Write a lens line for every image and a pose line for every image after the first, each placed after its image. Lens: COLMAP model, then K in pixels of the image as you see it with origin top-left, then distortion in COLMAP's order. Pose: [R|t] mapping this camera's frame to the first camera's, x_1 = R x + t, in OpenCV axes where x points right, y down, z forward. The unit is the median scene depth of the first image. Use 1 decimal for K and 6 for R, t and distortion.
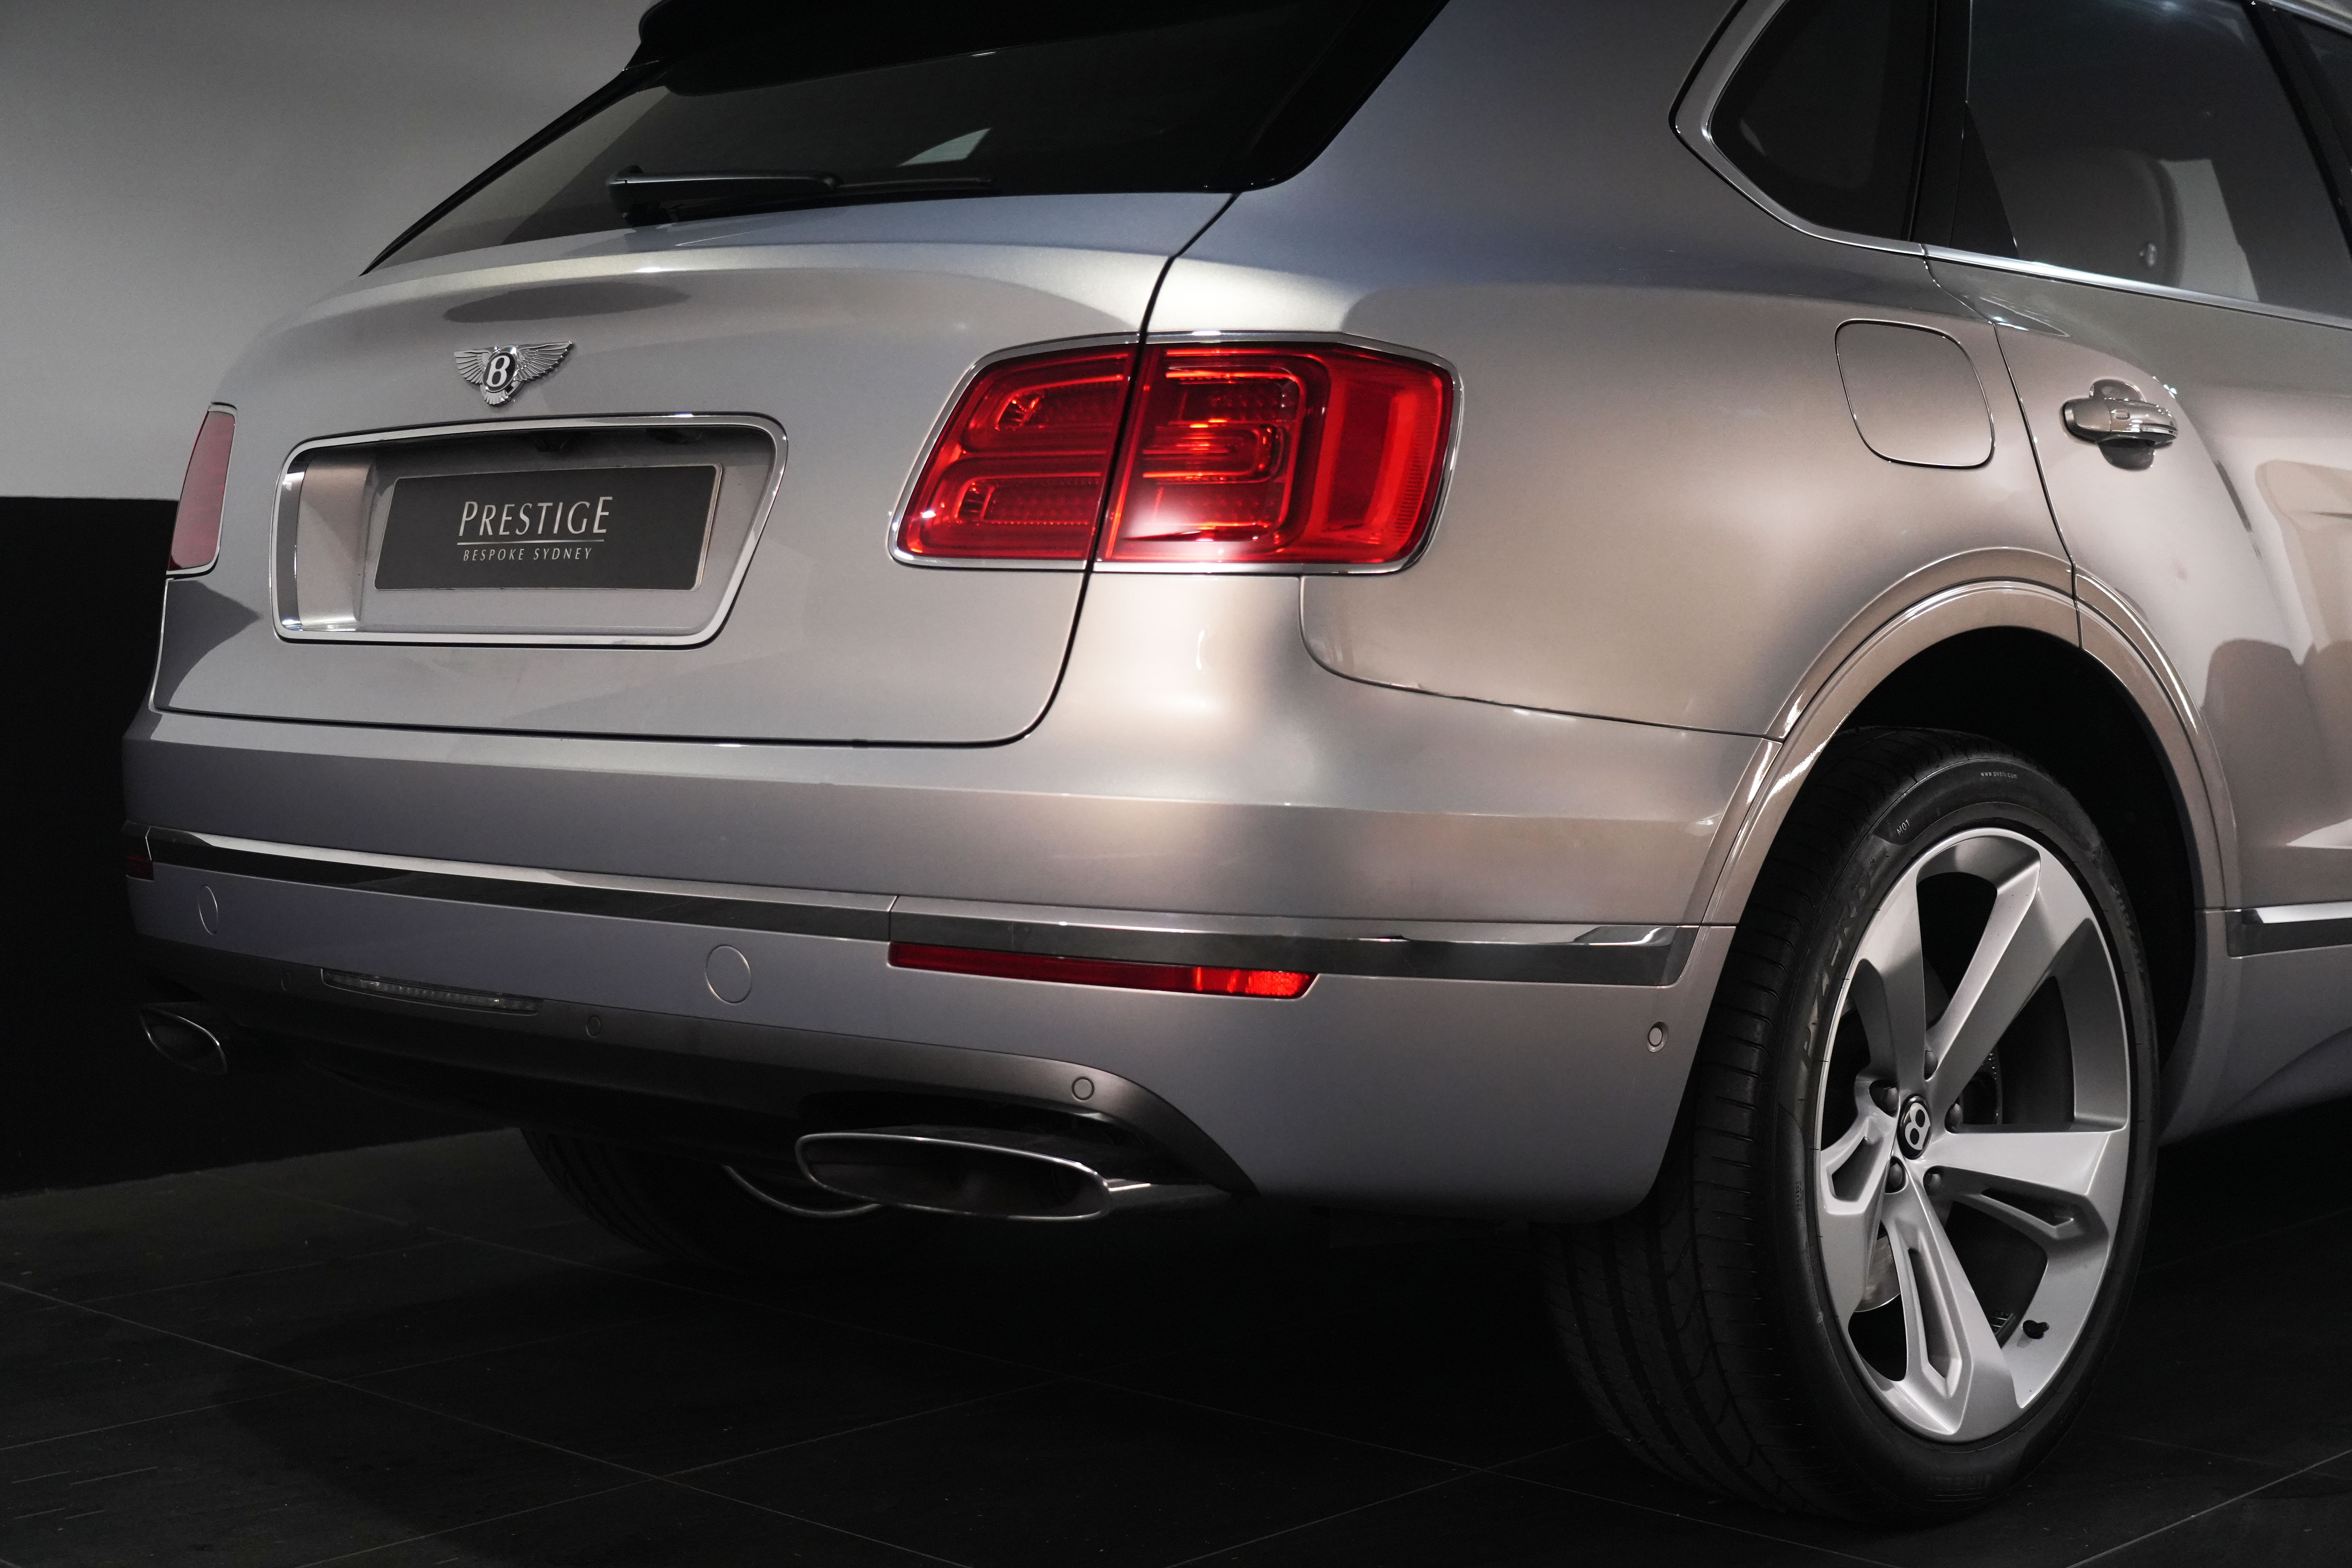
lens RADIAL K [[3436.3, 0, 1176.0], [0, 3436.3, 784.0], [0, 0, 1]] dist [-0.019160, 0.021583]
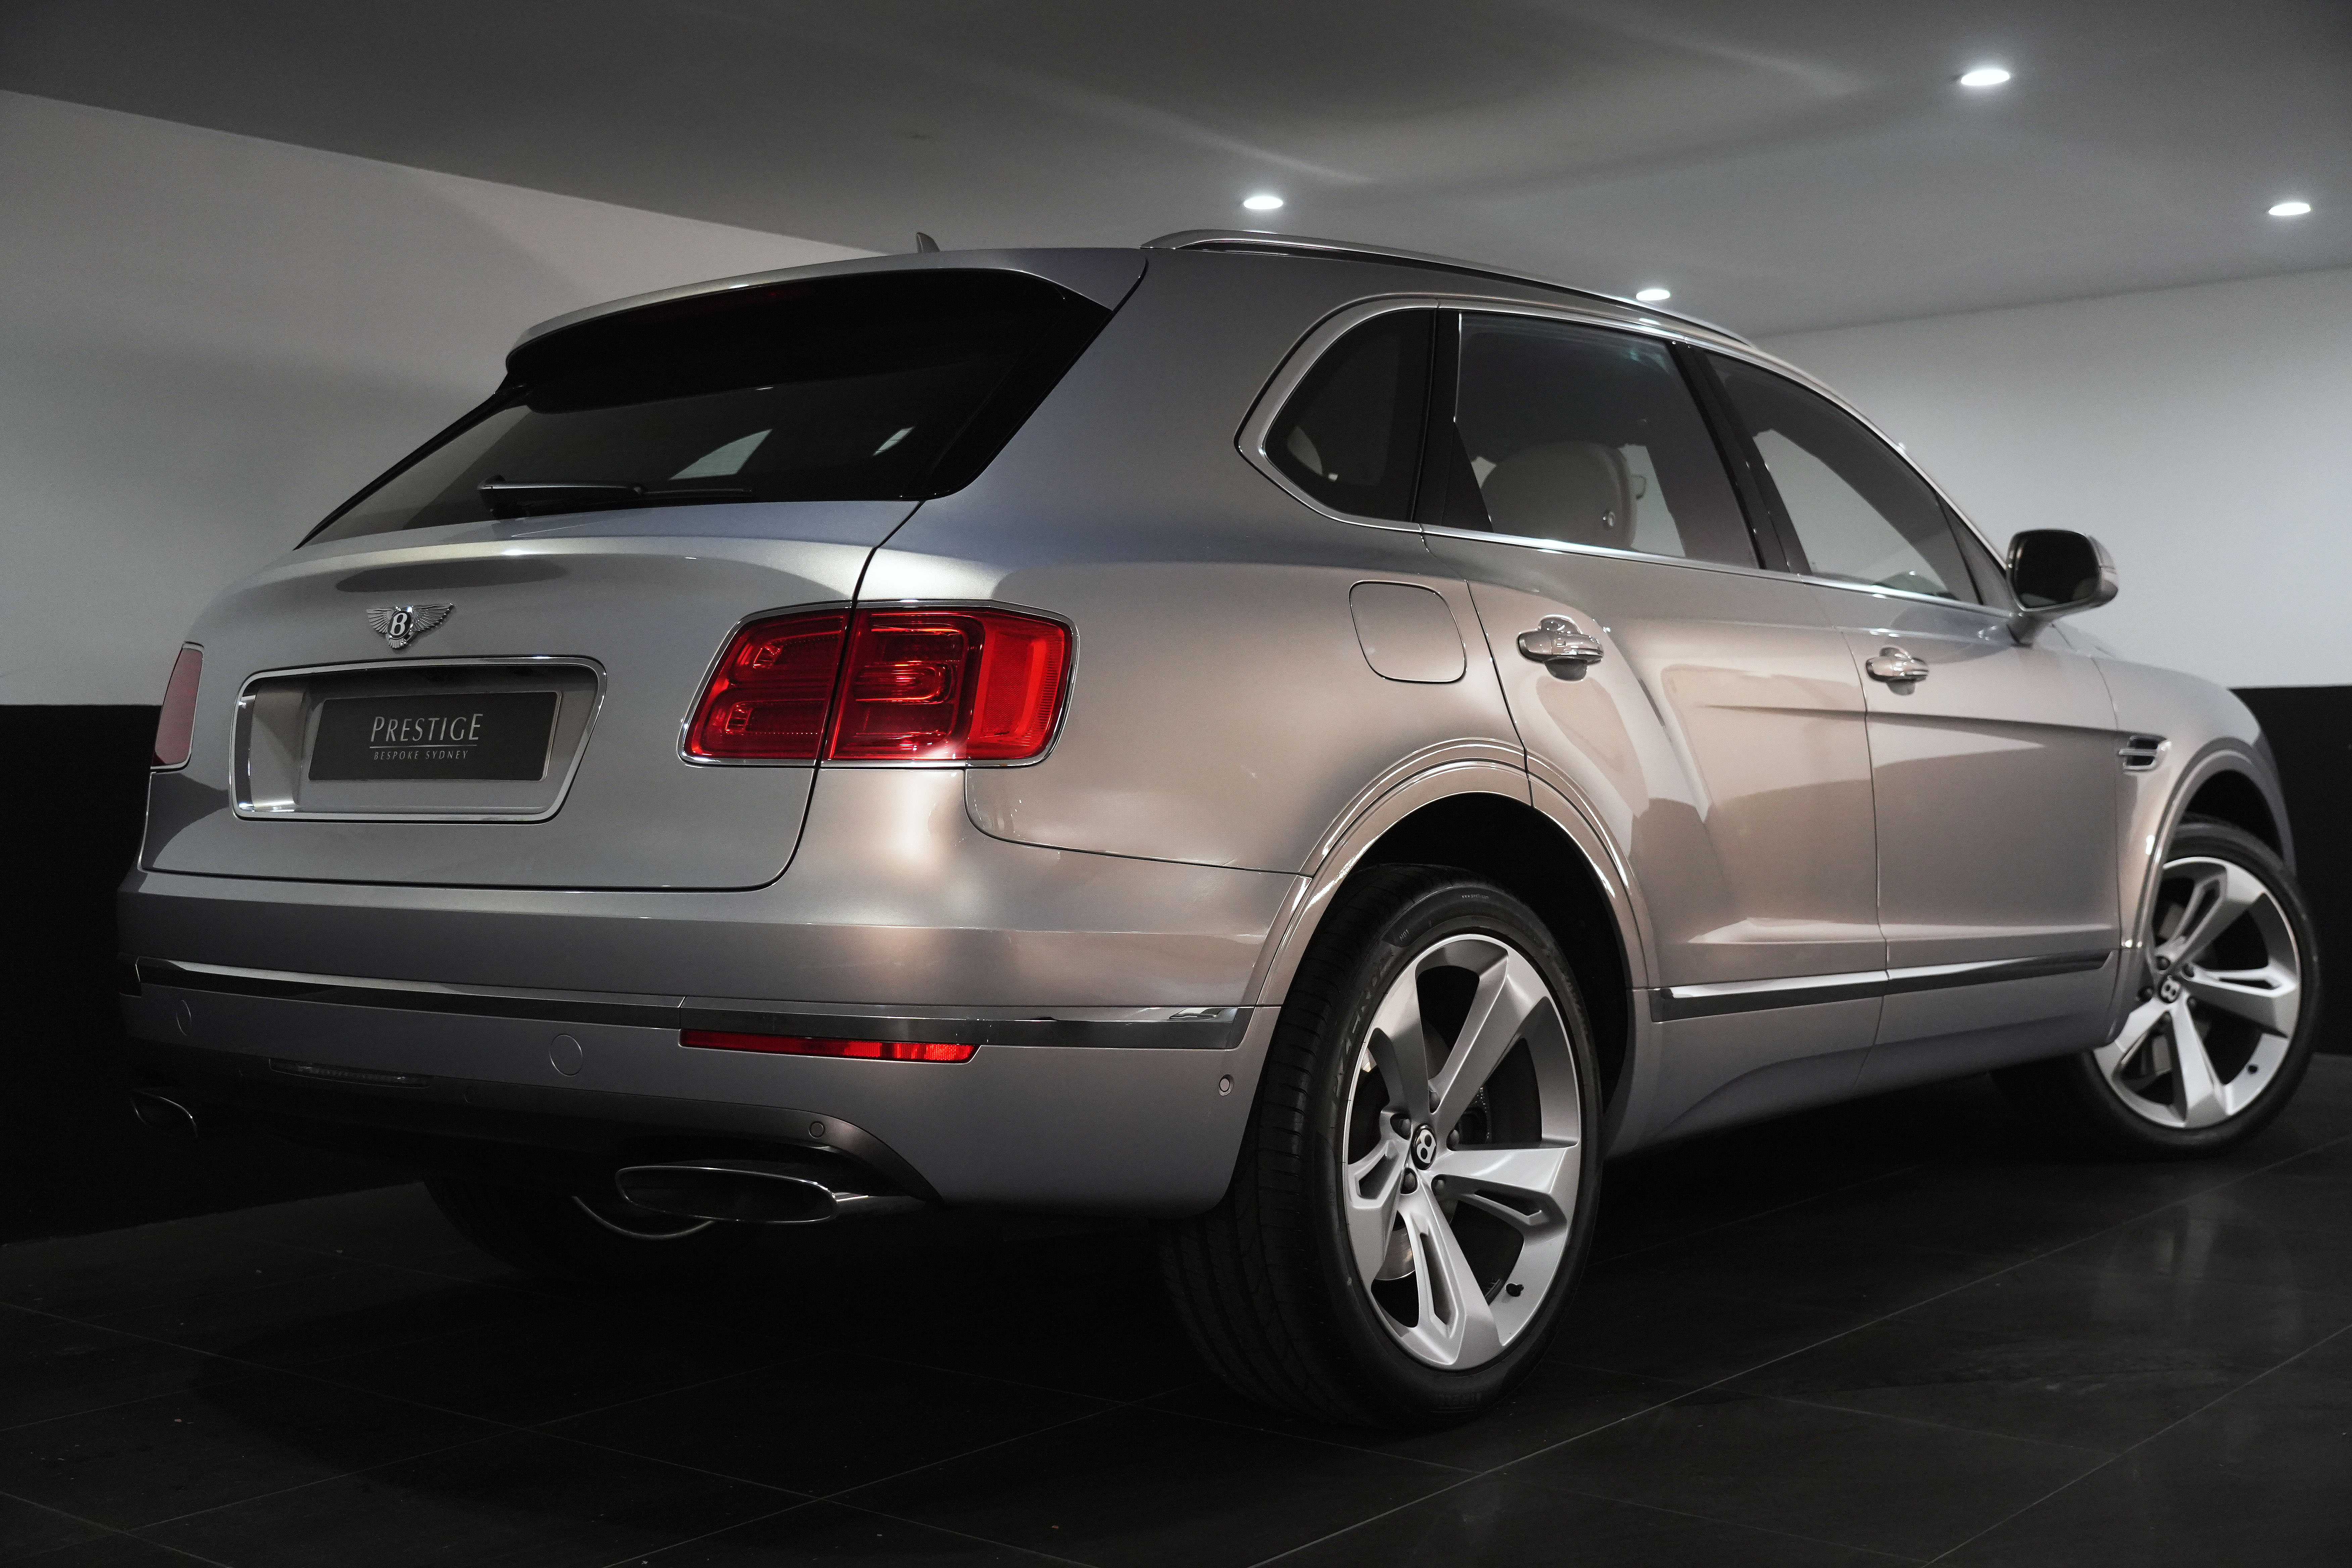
lens RADIAL K [[2700.0, 0, 1176.0], [0, 2700.0, 784.0], [0, 0, 1]] dist [0.021993, -0.006131]
pose [[0.996806, -0.012568, 0.078861, 0.028476], [0.016028, 0.998929, -0.043400, -0.002830], [-0.078231, 0.044526, 0.995940, -0.110393]]
